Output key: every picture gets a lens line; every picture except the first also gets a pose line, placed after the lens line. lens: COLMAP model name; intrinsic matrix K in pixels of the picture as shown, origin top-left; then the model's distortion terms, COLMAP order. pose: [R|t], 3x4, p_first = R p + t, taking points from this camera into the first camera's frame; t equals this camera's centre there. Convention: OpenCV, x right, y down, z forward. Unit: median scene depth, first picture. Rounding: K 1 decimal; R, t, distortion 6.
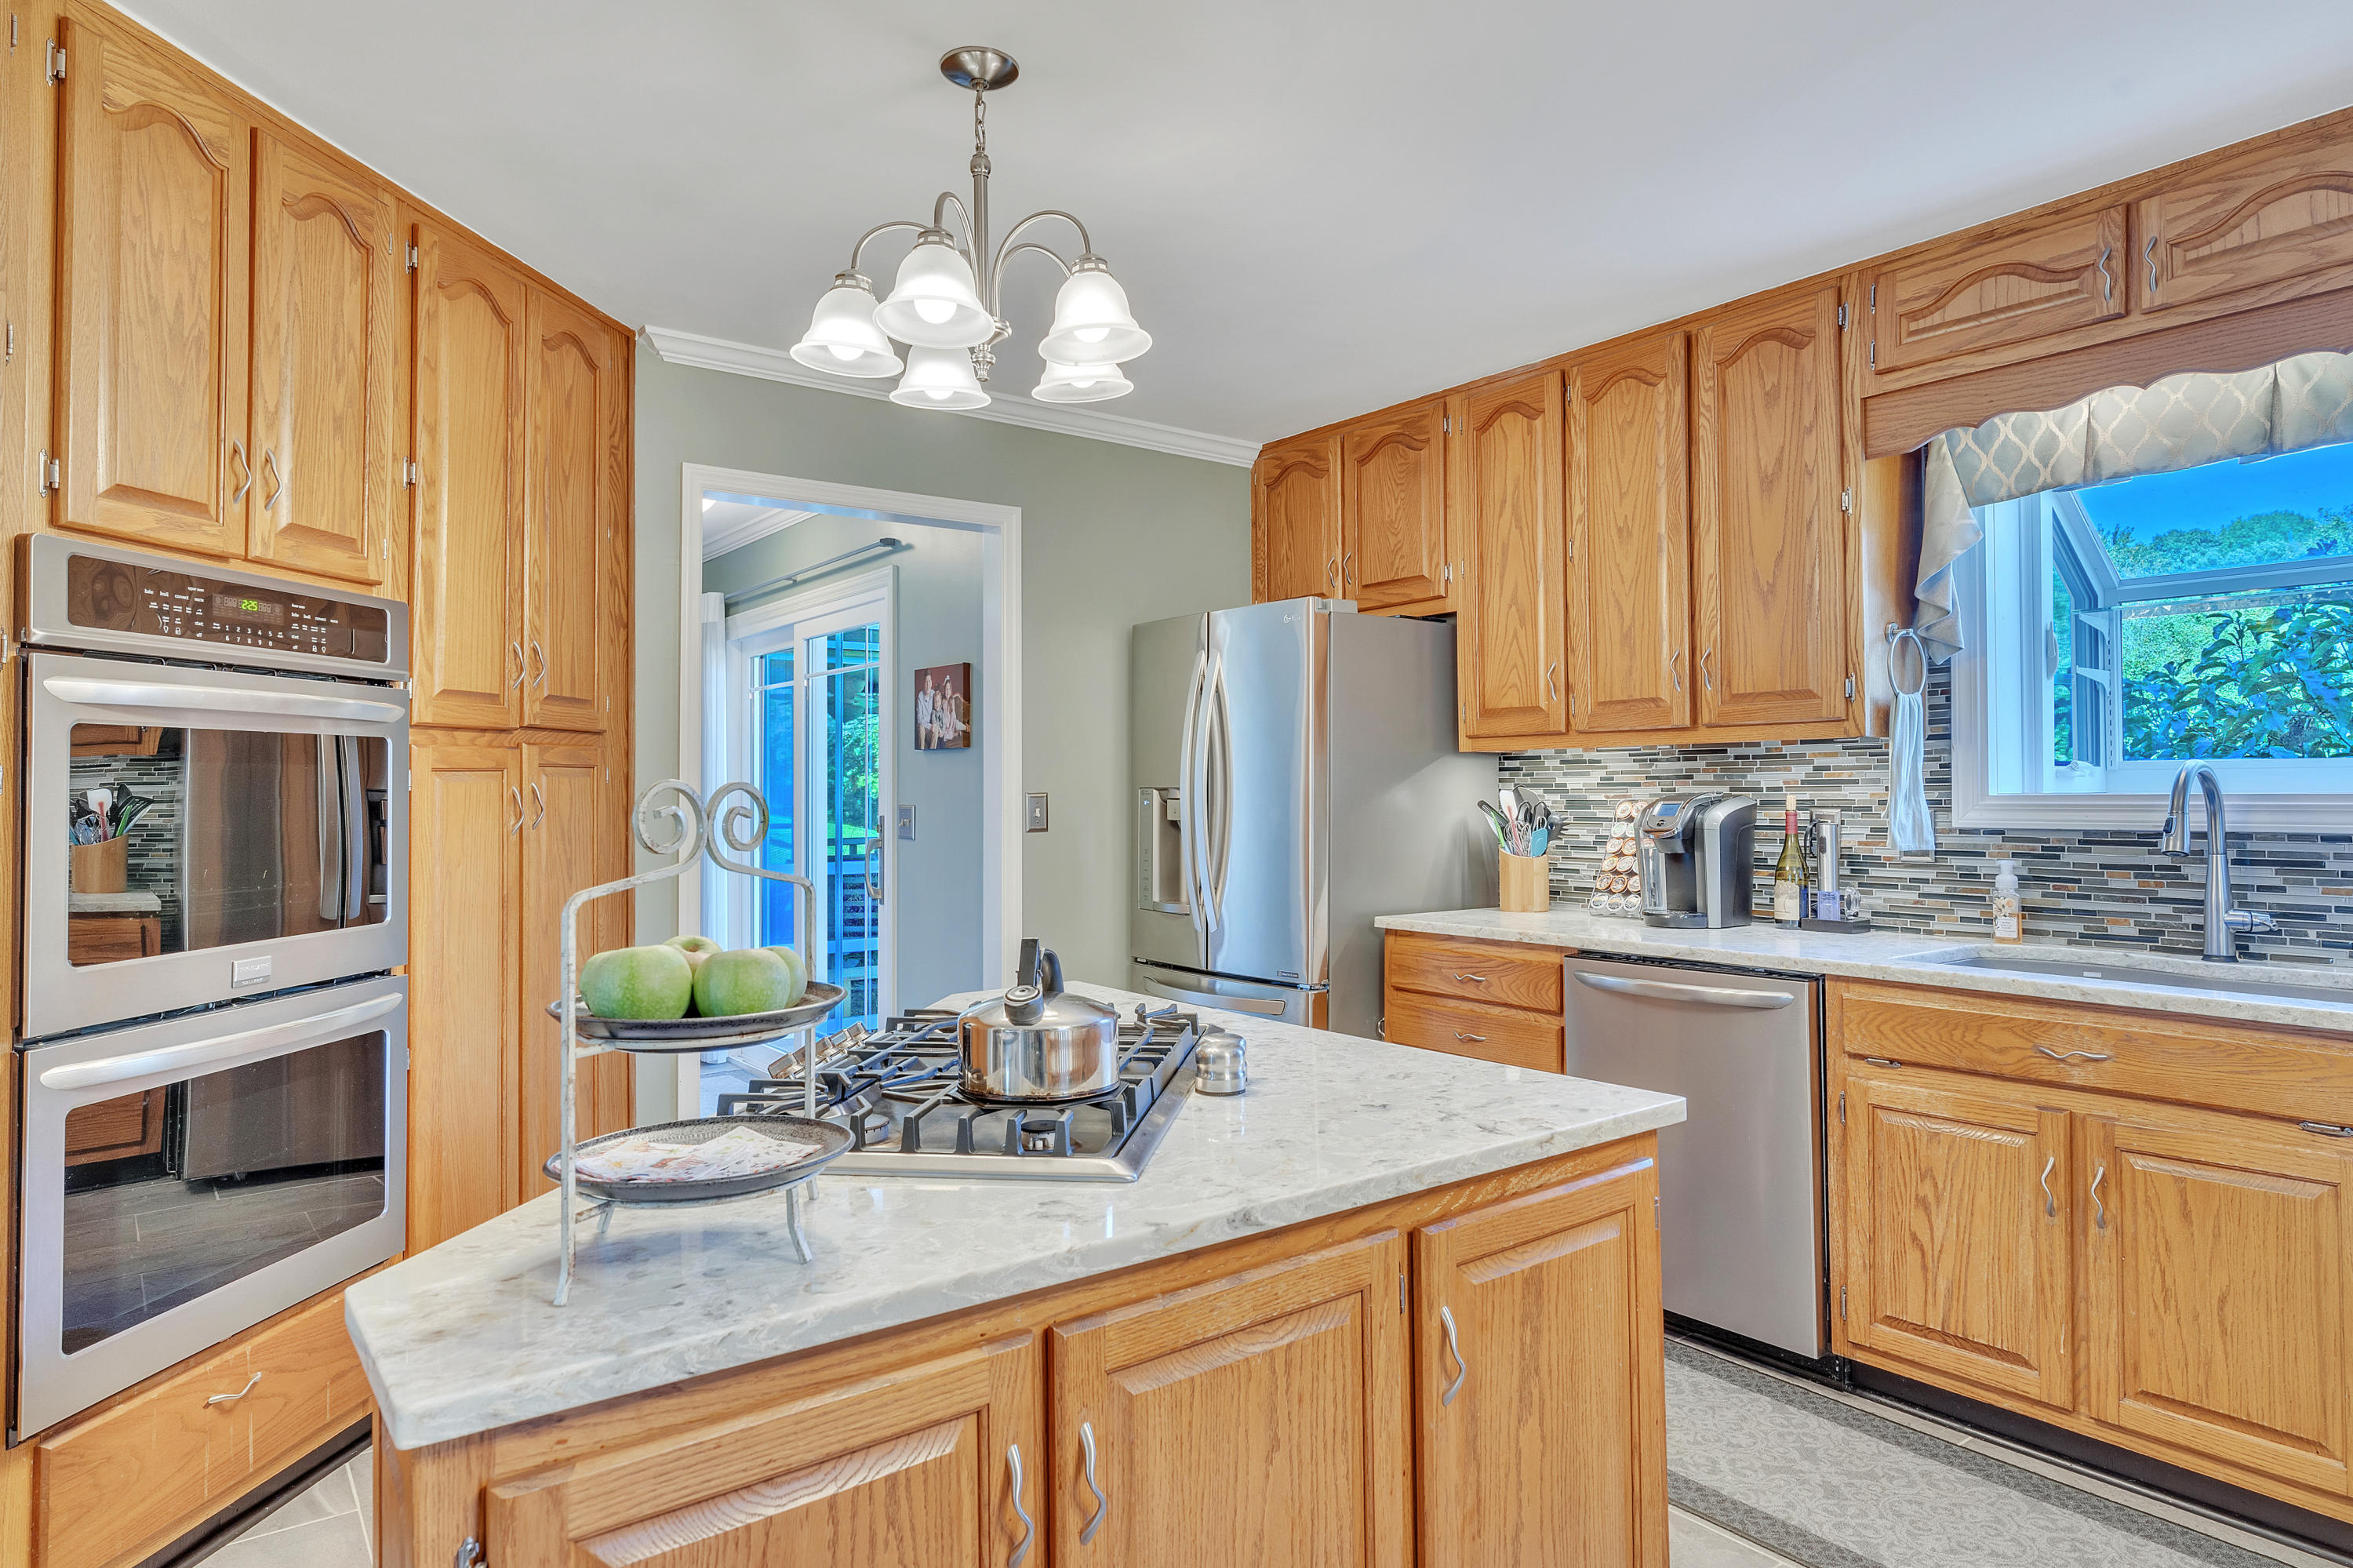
lens RADIAL K [[1321.5, 0, 1253.4], [0, 1321.5, 769.4], [0, 0, 1]] dist [0.003789, 0.000133]
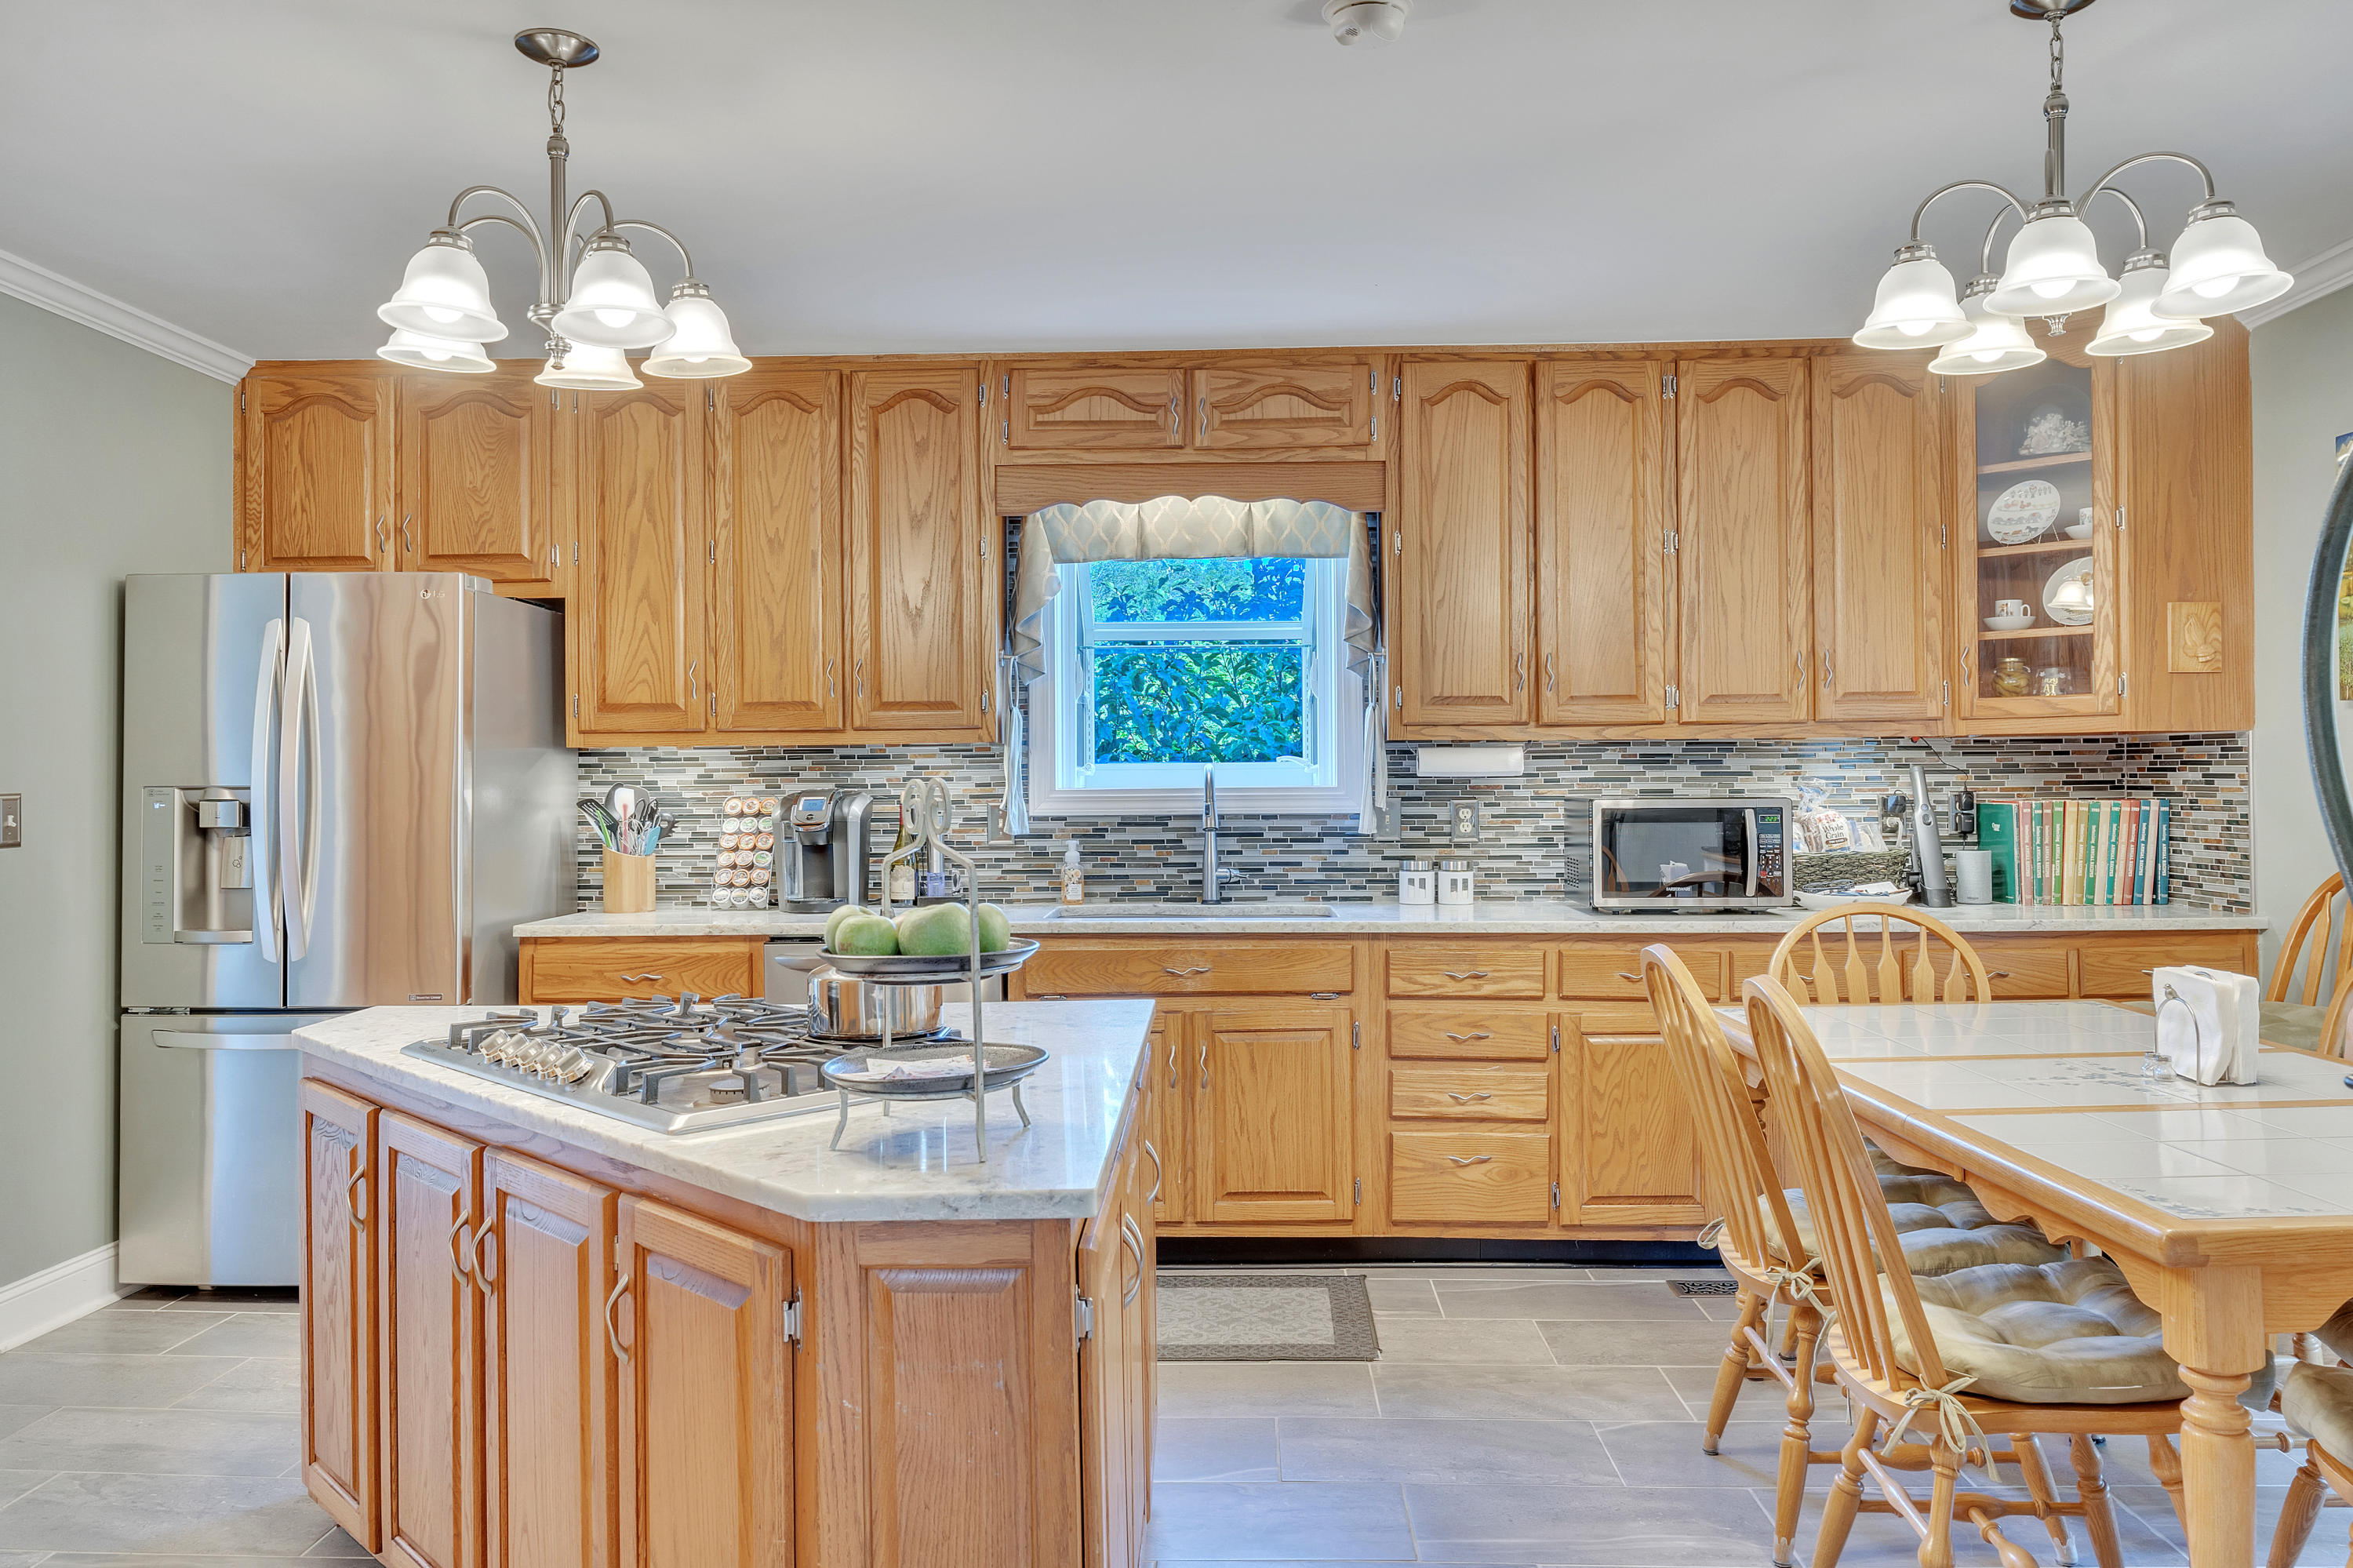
lens RADIAL K [[1402.1, 0, 1260.8], [0, 1402.1, 771.2], [0, 0, 1]] dist [0.001897, 0.000033]
pose [[0.660406, 0.004894, 0.750893, -0.343992], [-0.007321, 0.999973, -0.000079, 0.000222], [-0.750873, -0.005445, 0.660424, -0.040070]]
